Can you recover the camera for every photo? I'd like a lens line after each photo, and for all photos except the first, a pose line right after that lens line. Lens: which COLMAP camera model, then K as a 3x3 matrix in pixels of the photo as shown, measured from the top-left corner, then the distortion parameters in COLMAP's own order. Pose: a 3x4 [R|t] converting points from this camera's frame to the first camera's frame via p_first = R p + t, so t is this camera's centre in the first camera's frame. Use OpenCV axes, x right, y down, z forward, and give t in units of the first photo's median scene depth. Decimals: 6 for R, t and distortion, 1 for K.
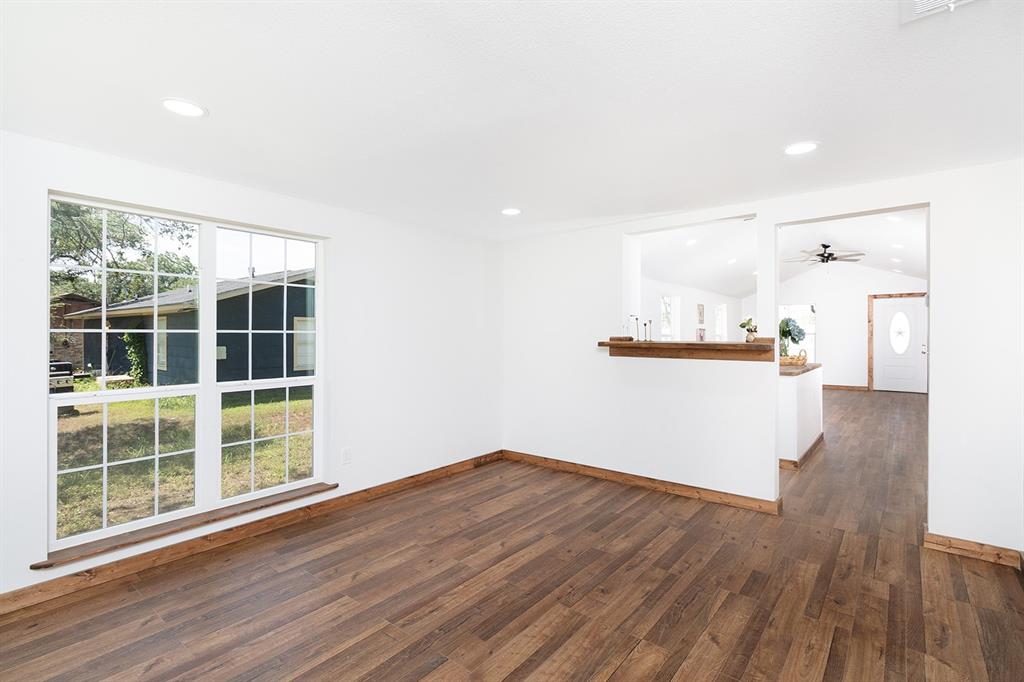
lens RADIAL K [[477.3, 0, 509.4], [0, 477.3, 337.5], [0, 0, 1]] dist [0.000440, -0.000254]
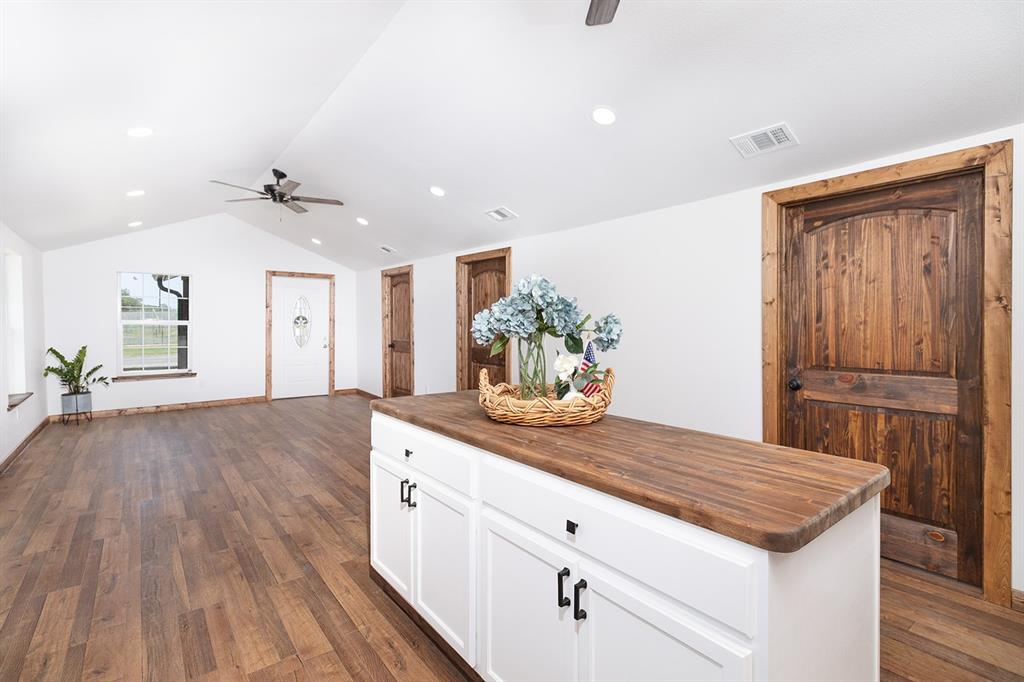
lens RADIAL K [[467.1, 0, 508.4], [0, 467.1, 330.1], [0, 0, 1]] dist [0.000305, -0.001166]
pose [[0.209240, -0.004755, 0.977853, 0.133912], [-0.009615, 0.999930, 0.006920, -0.005982], [-0.977817, -0.010850, 0.209180, 0.498895]]
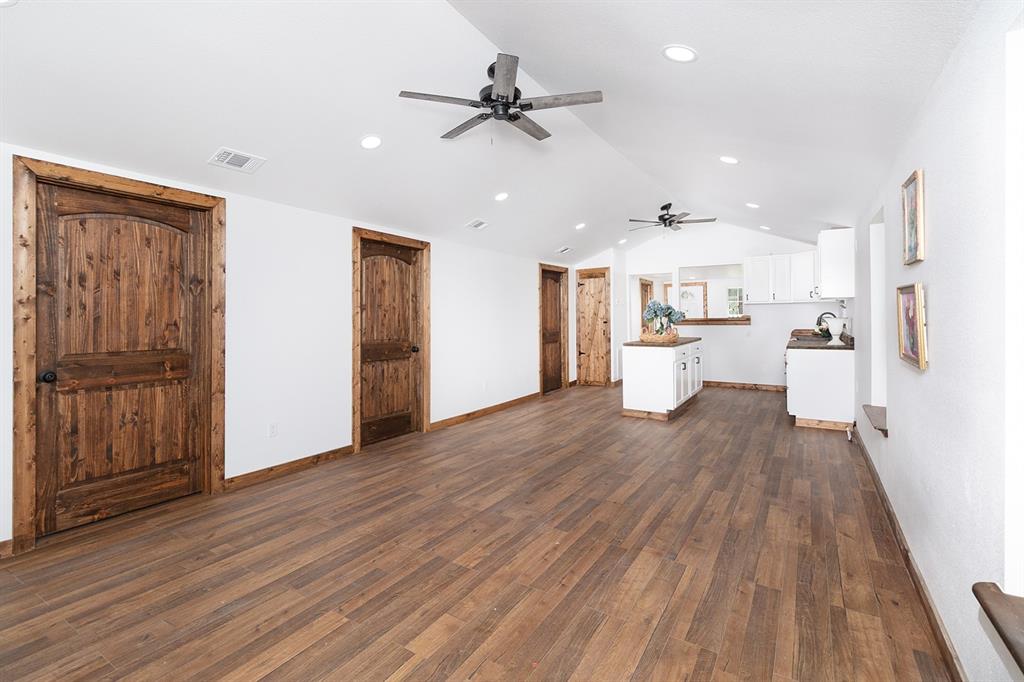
lens RADIAL K [[477.3, 0, 502.5], [0, 477.3, 314.2], [0, 0, 1]] dist [-0.003046, -0.000343]
pose [[-0.992996, 0.012244, -0.117511, 0.564606], [0.013594, 0.999850, -0.010693, -0.003406], [0.117363, -0.012216, -0.993014, 1.095153]]
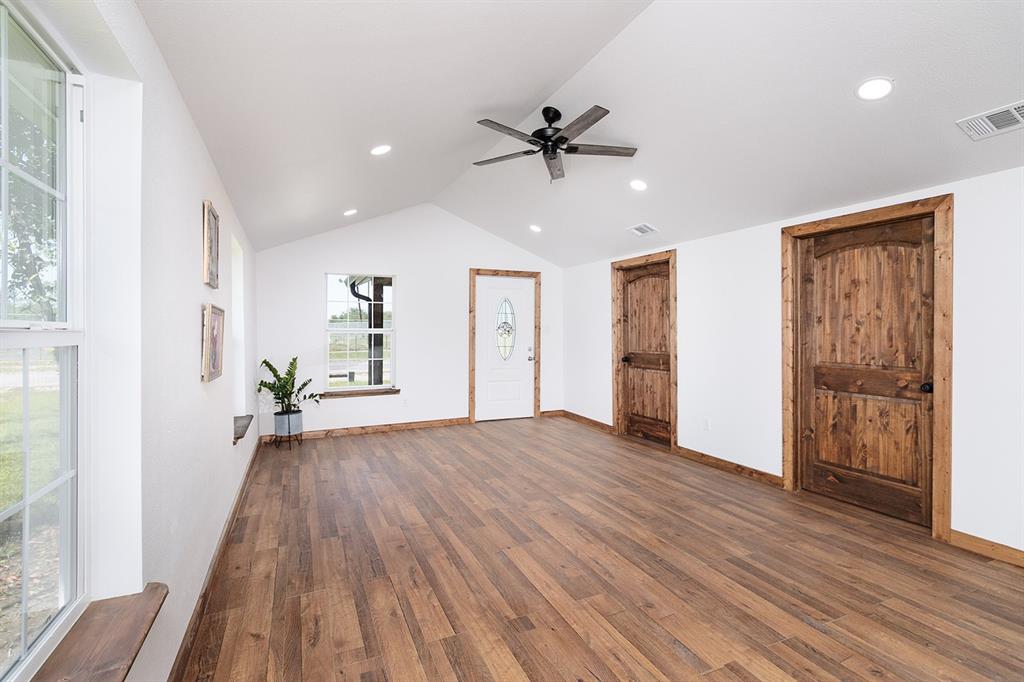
lens RADIAL K [[473.0, 0, 512.5], [0, 473.0, 334.8], [0, 0, 1]] dist [-0.000035, 0.000001]
pose [[0.443390, 0.002967, 0.896324, 0.234269], [-0.007141, 0.999974, 0.000222, -0.003644], [-0.896300, -0.006499, 0.443400, 0.694152]]
